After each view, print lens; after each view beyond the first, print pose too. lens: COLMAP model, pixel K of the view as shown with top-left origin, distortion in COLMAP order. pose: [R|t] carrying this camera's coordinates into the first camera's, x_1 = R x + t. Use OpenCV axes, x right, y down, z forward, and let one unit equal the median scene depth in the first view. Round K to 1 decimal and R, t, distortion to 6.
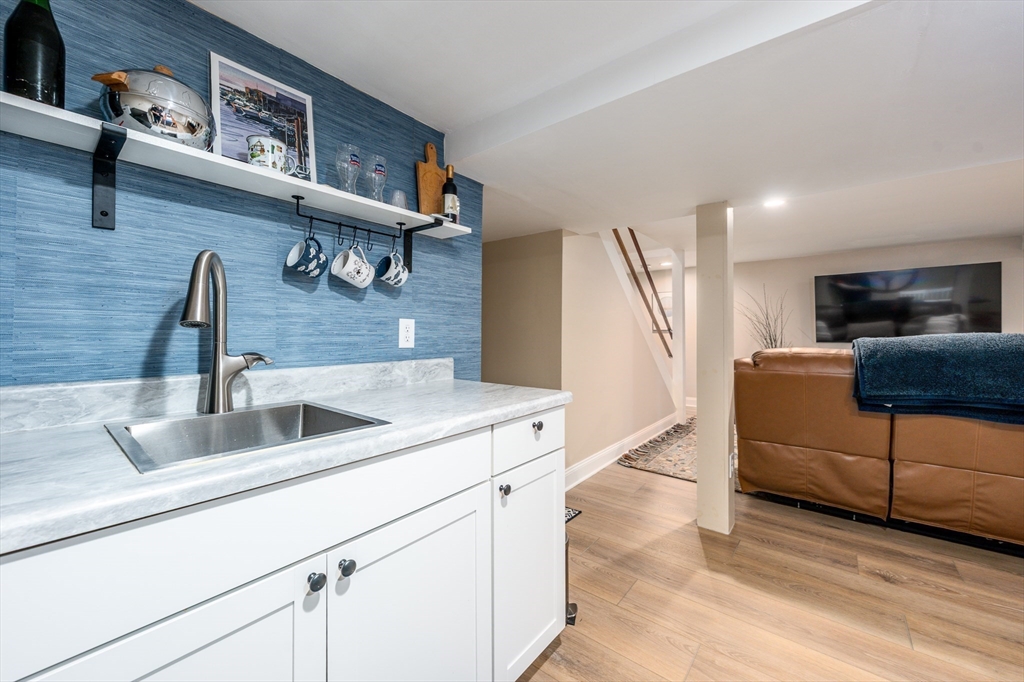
lens RADIAL K [[392.9, 0, 512.4], [0, 392.9, 326.1], [0, 0, 1]] dist [-0.001953, -0.000239]
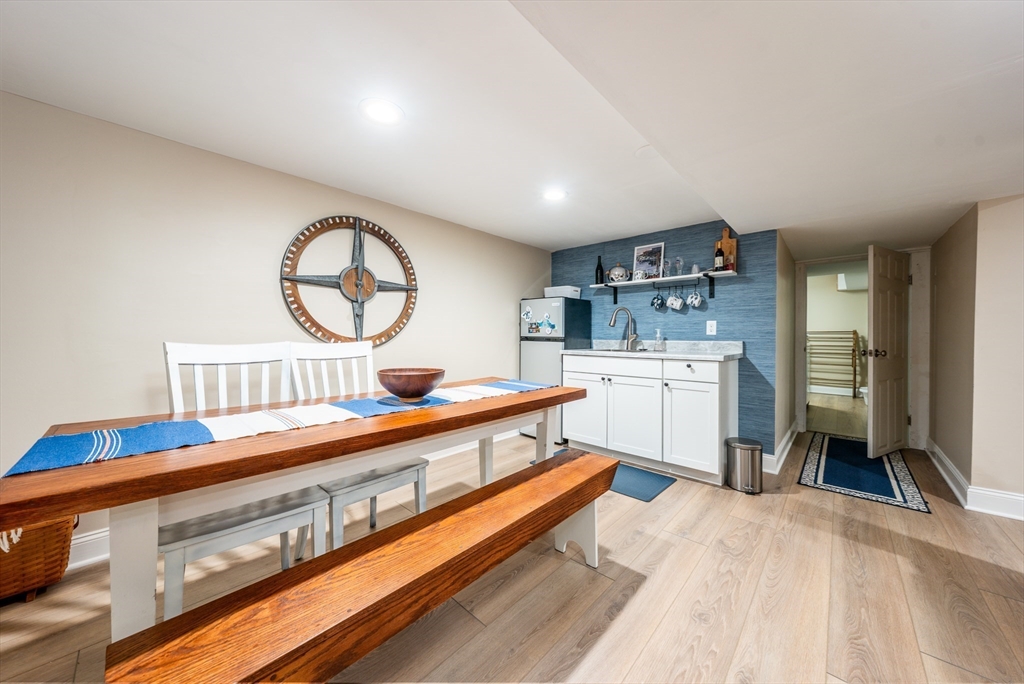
lens RADIAL K [[356.6, 0, 512.0], [0, 356.6, 342.0], [0, 0, 1]] dist [-0.000054, -0.000018]
pose [[-0.066346, 0.014281, -0.997694, 1.974902], [0.011655, 0.999840, 0.013537, 0.065667], [0.997729, -0.010730, -0.066502, 0.092612]]
